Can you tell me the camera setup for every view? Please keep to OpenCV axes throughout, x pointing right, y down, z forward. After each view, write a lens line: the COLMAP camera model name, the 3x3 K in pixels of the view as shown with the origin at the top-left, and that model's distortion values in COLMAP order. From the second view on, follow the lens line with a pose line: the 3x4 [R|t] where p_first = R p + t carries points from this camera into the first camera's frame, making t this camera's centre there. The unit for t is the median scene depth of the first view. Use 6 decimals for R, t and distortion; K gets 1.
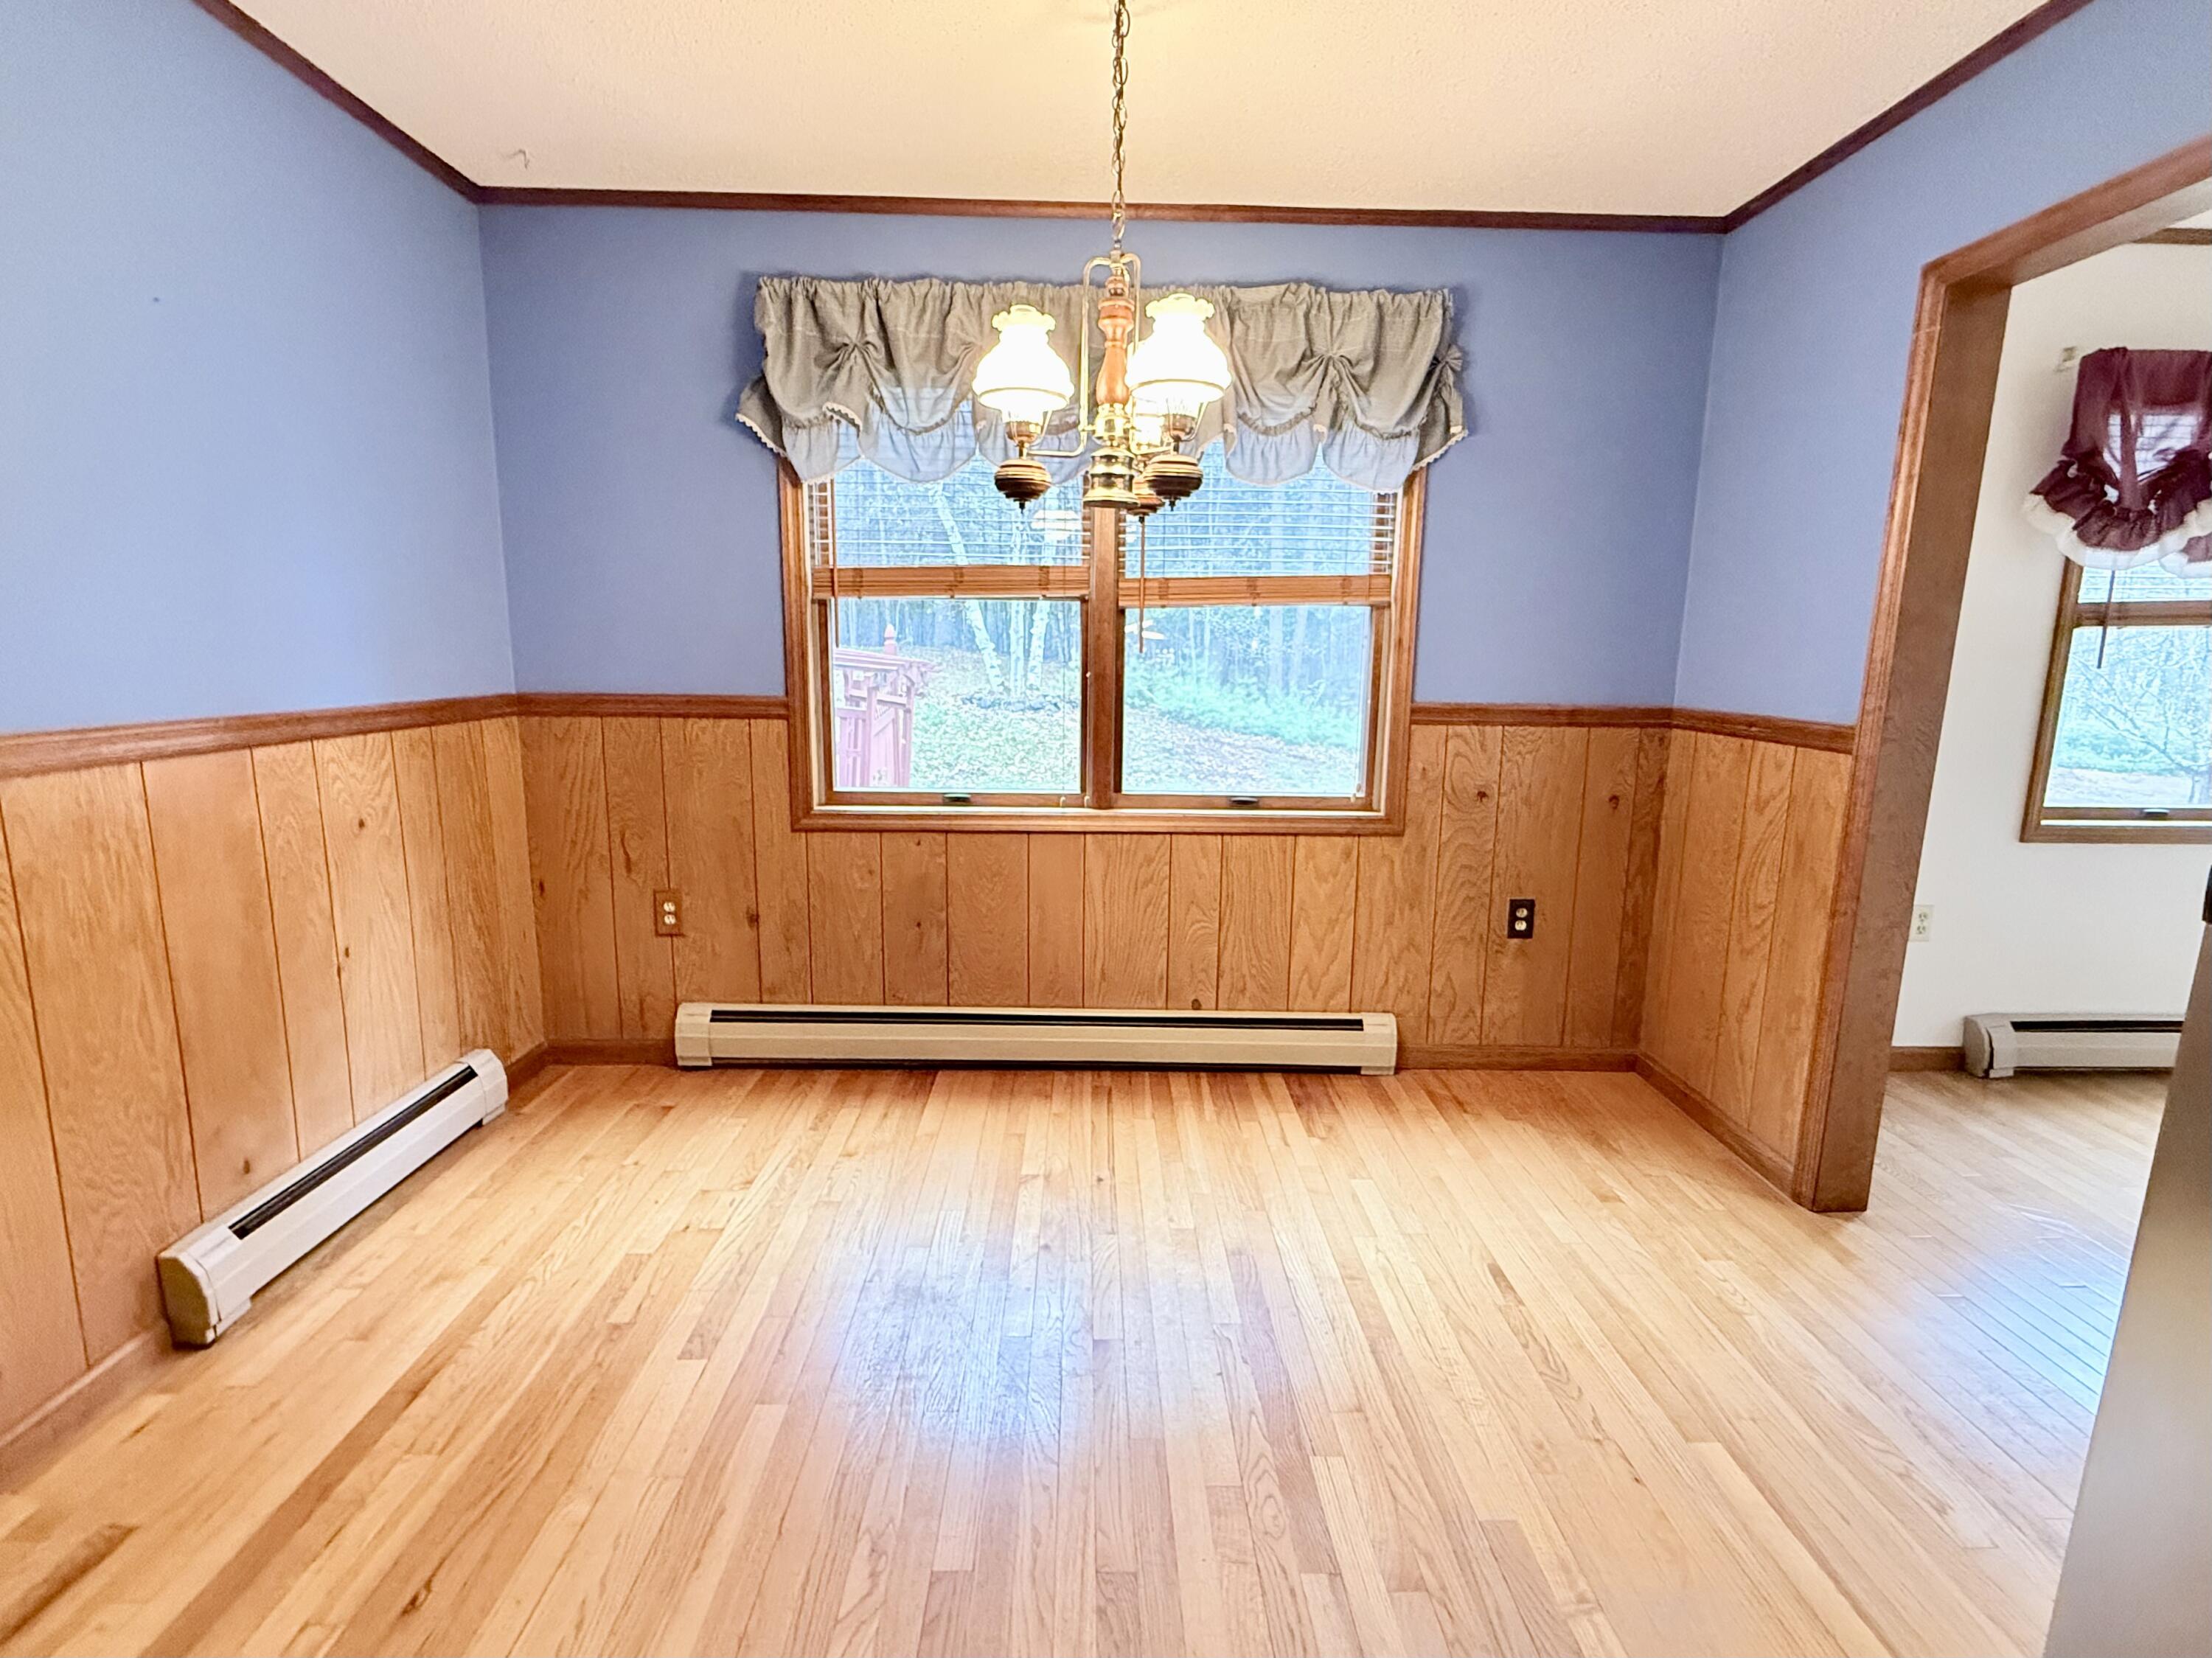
lens RADIAL K [[1055.8, 0, 1104.8], [0, 1055.8, 830.2], [0, 0, 1]] dist [-0.004181, 0.002573]
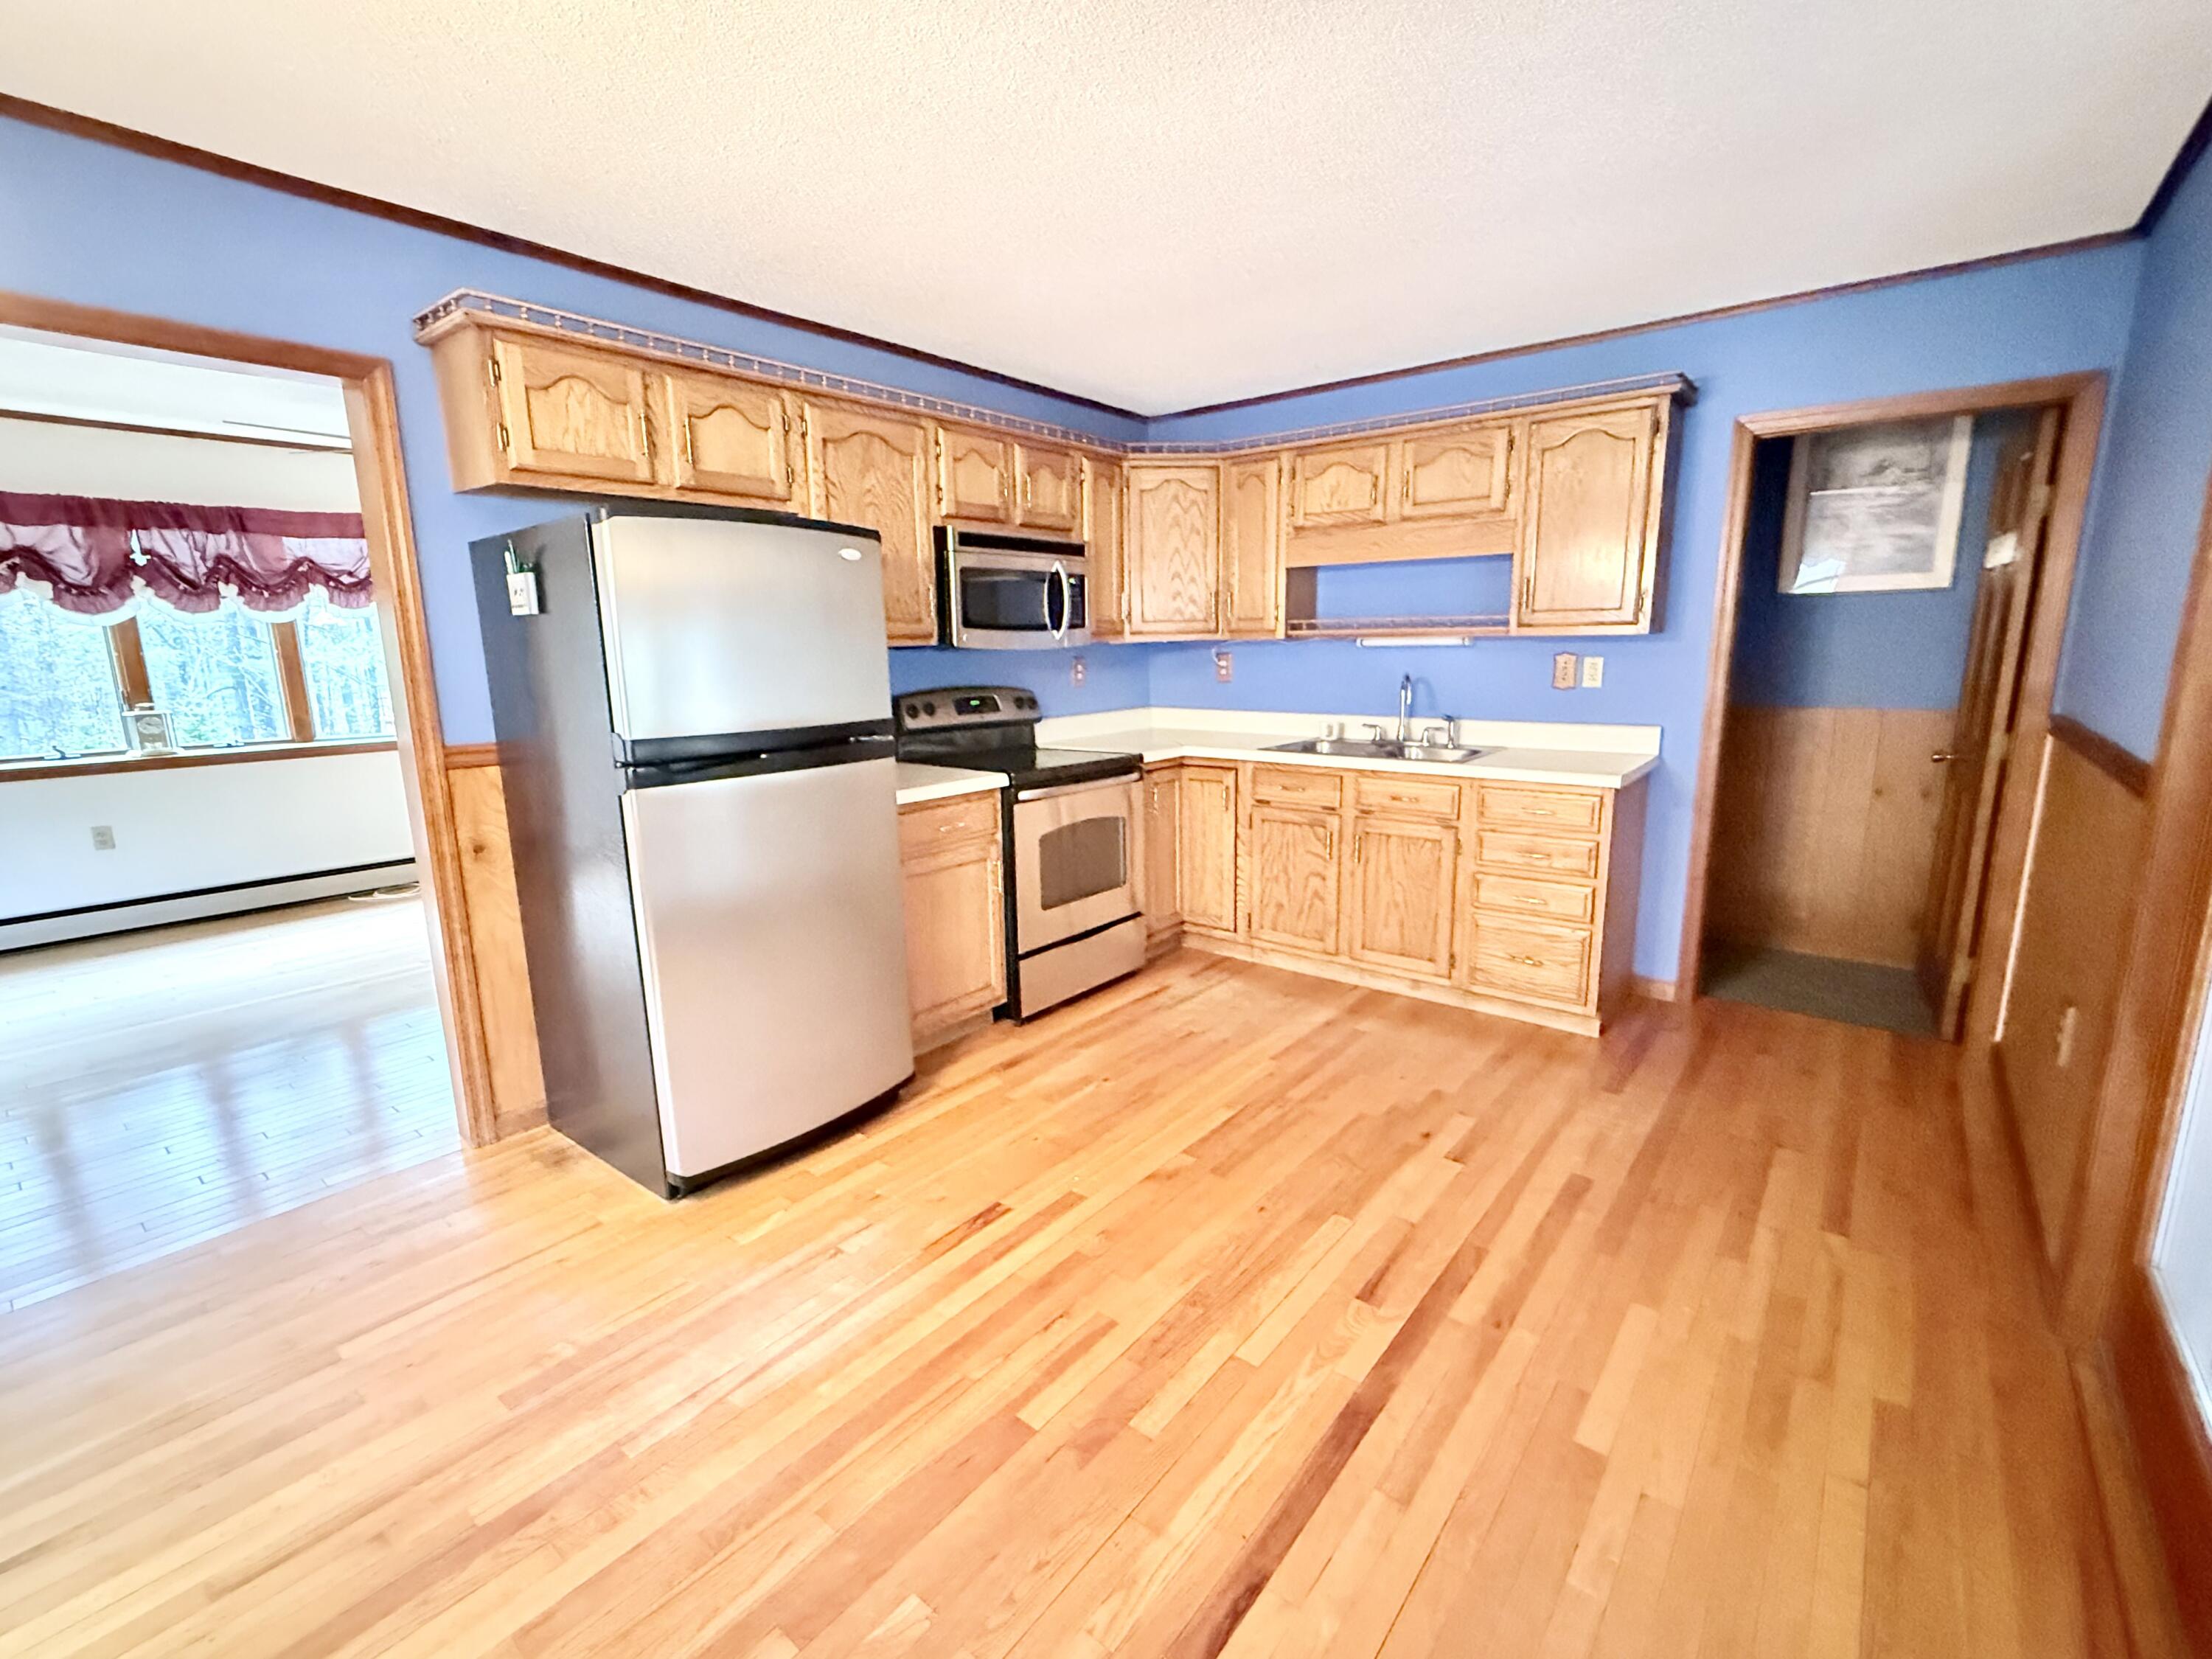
lens RADIAL K [[967.3, 0, 1111.4], [0, 967.3, 834.1], [0, 0, 1]] dist [-0.001903, -0.000184]
pose [[-0.763870, -0.134358, 0.631229, -0.426522], [0.110655, 0.936338, 0.333207, -0.146599], [-0.635813, 0.324376, -0.700373, 0.593947]]
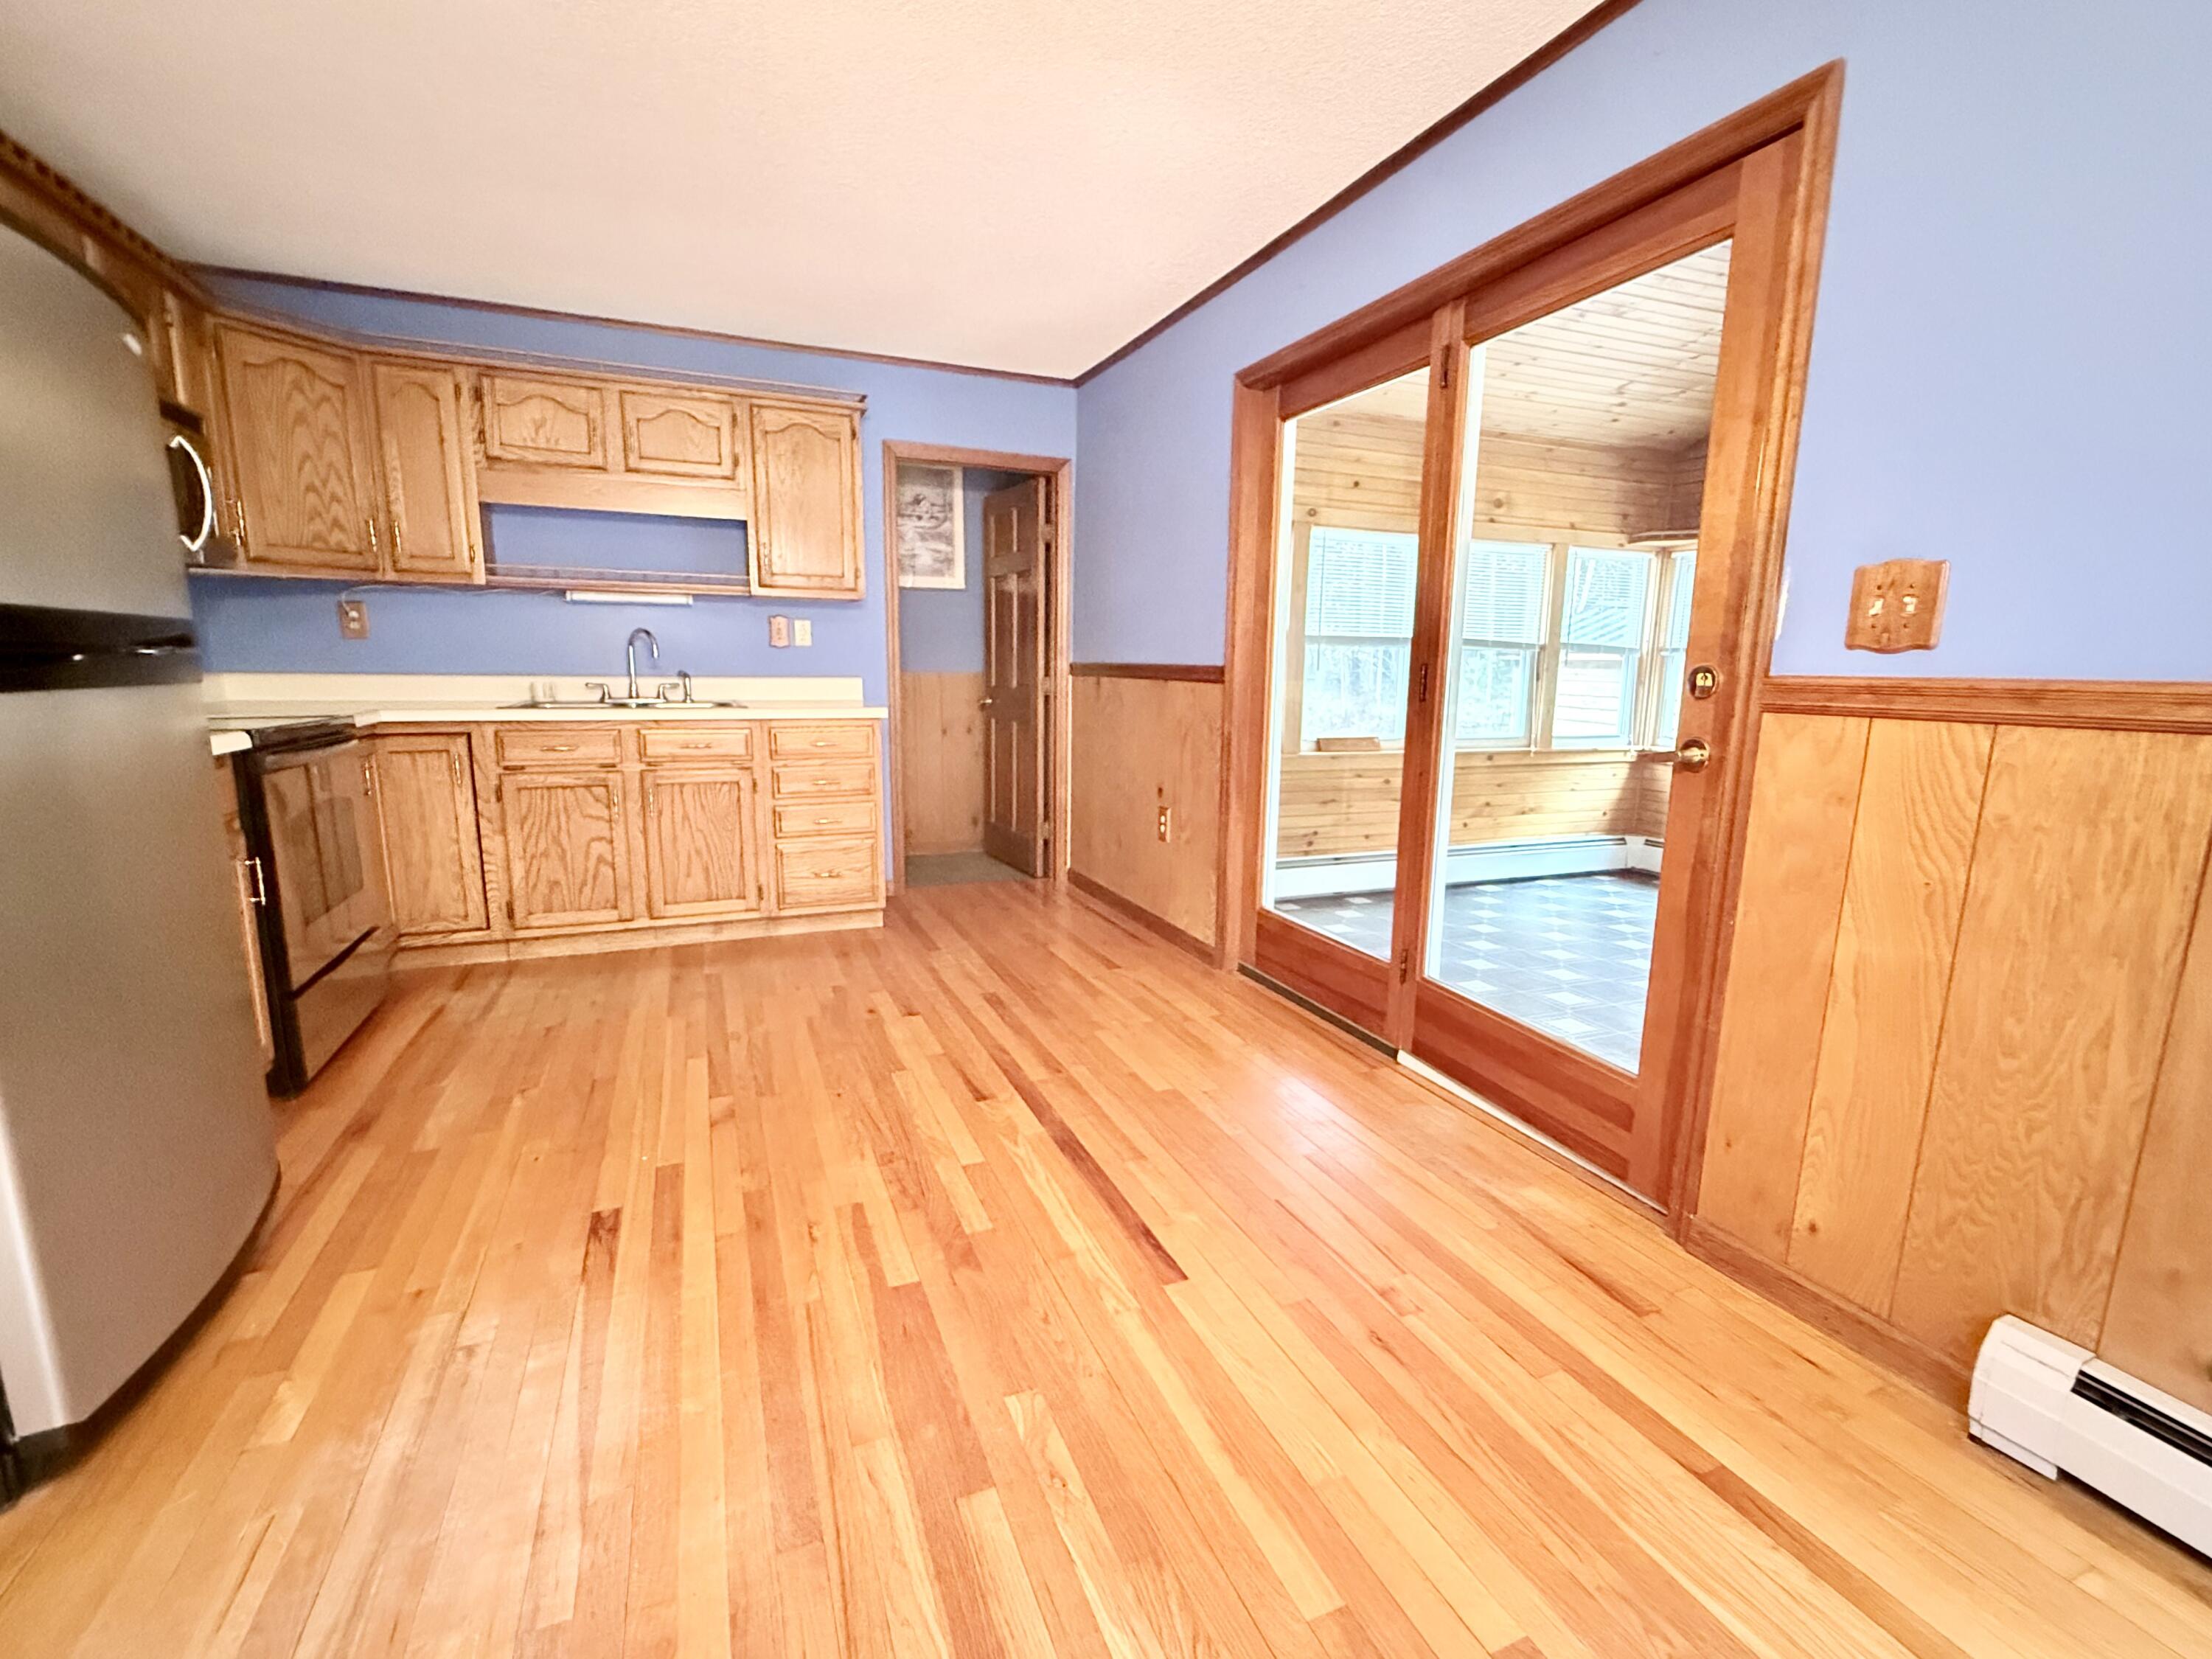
lens RADIAL K [[967.3, 0, 1109.1], [0, 967.3, 830.0], [0, 0, 1]] dist [-0.001903, -0.000184]
pose [[-0.928363, 0.031131, -0.370370, 0.027019], [-0.094739, 0.943750, 0.316798, -0.086060], [0.359398, 0.329192, -0.873193, 0.802689]]
